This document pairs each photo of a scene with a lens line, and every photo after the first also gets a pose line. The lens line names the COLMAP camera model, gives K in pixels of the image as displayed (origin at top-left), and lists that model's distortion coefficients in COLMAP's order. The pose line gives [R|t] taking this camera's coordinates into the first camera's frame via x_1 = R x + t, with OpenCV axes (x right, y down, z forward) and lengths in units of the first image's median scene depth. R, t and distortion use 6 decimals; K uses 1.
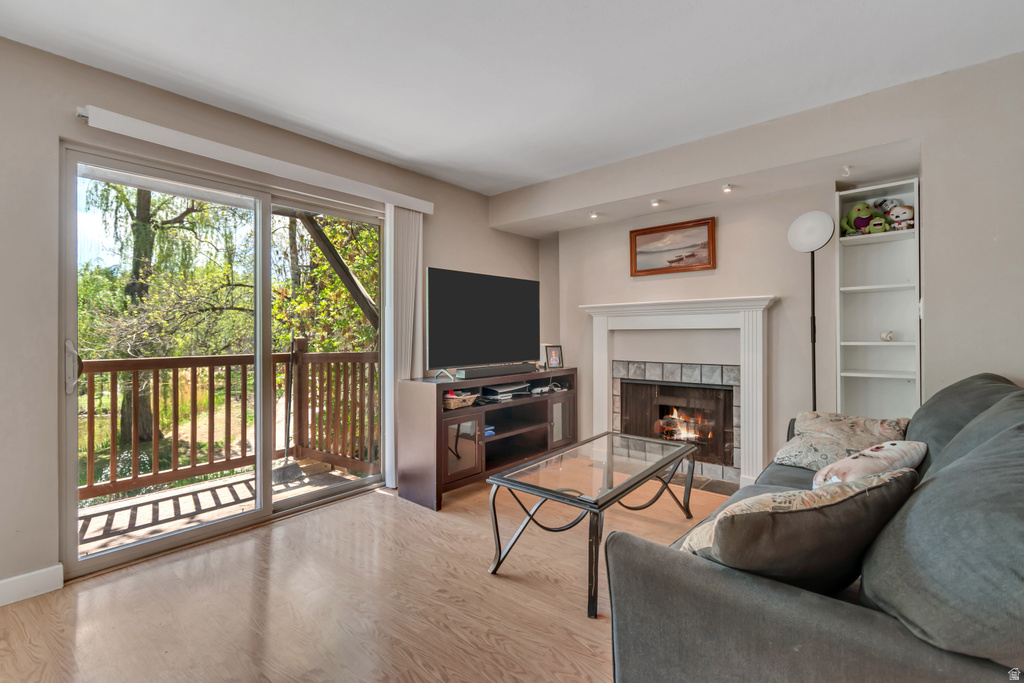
lens RADIAL K [[461.2, 0, 521.4], [0, 461.2, 330.9], [0, 0, 1]] dist [-0.002027, -0.000517]
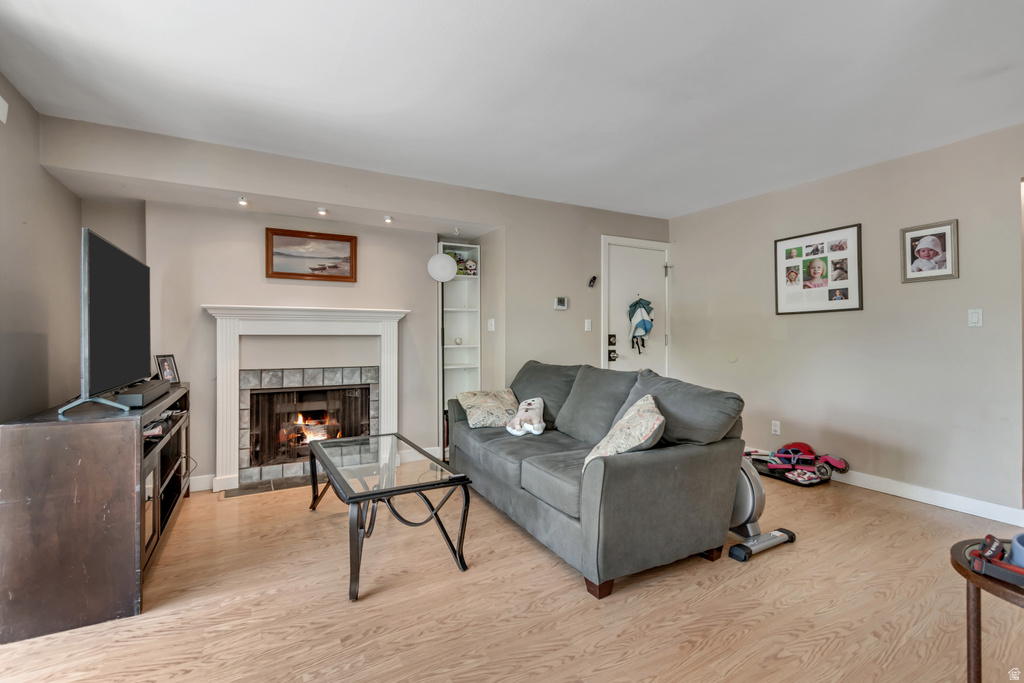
lens RADIAL K [[464.9, 0, 511.7], [0, 464.9, 339.0], [0, 0, 1]] dist [0.000929, -0.000784]
pose [[0.353019, 0.002296, 0.935613, -0.490679], [-0.007516, 0.999972, 0.000382, 0.001140], [-0.935586, -0.007167, 0.353026, 0.228306]]
